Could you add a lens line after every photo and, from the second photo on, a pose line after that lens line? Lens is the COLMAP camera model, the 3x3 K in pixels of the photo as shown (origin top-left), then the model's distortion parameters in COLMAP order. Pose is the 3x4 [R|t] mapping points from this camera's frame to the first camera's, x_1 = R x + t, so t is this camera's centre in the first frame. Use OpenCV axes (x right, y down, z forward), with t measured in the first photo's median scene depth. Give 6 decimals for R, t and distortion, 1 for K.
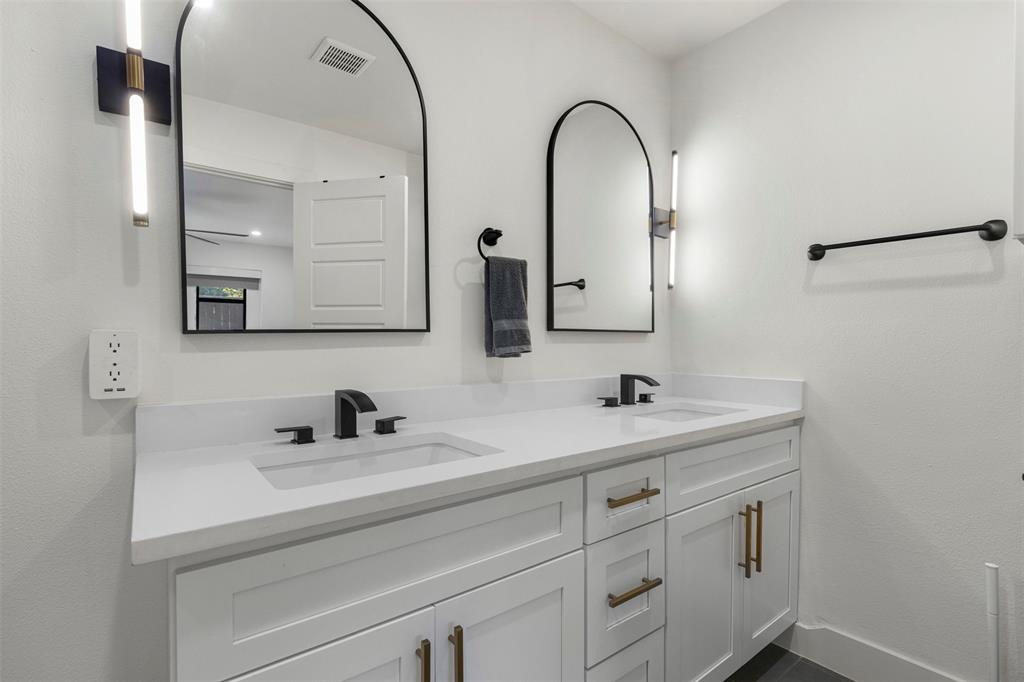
lens RADIAL K [[479.9, 0, 512.0], [0, 479.9, 341.0], [0, 0, 1]] dist [0.002495, 0.000445]
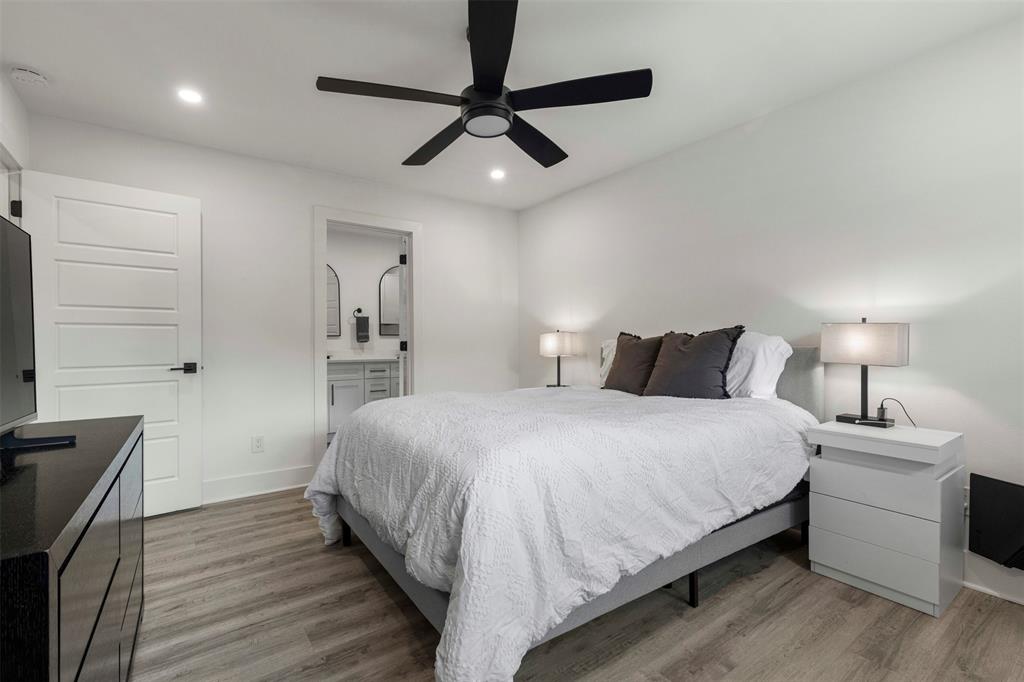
lens RADIAL K [[445.3, 0, 512.0], [0, 445.3, 341.0], [0, 0, 1]] dist [0.000340, -0.000019]
pose [[0.999314, -0.004328, -0.036774, 1.822414], [0.004486, 0.999981, 0.004226, 0.019489], [0.036755, -0.004388, 0.999315, -3.499522]]
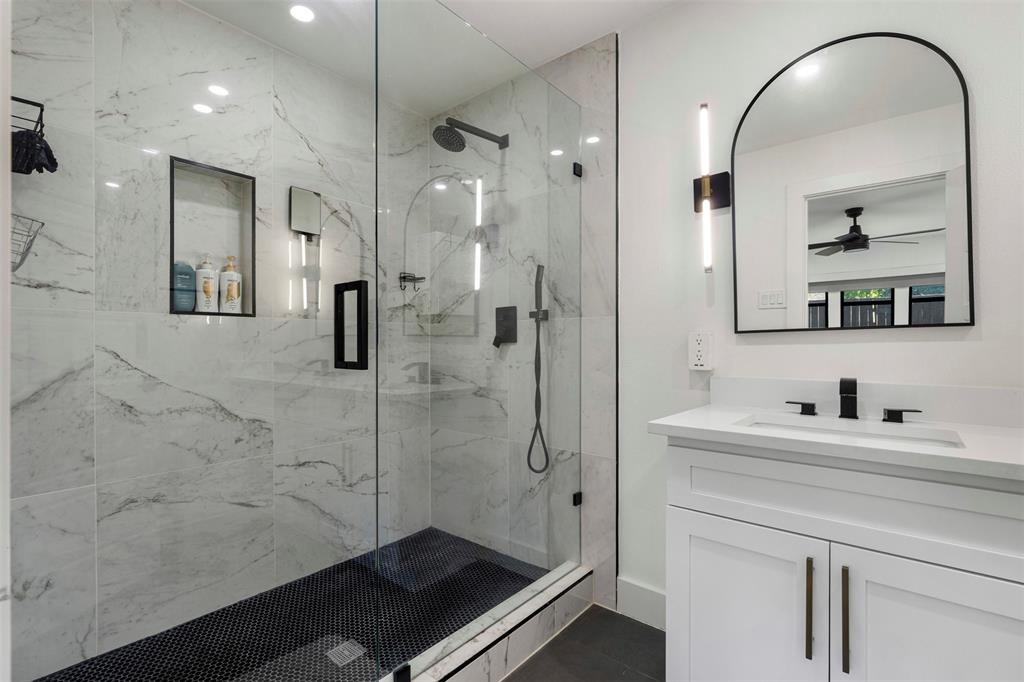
lens RADIAL K [[479.9, 0, 512.0], [0, 479.9, 341.0], [0, 0, 1]] dist [0.002495, 0.000445]
pose [[0.212808, -0.000327, -0.977094, 0.714270], [0.011212, 0.999935, 0.002108, -0.001640], [0.977030, -0.011403, 0.212798, -0.075903]]
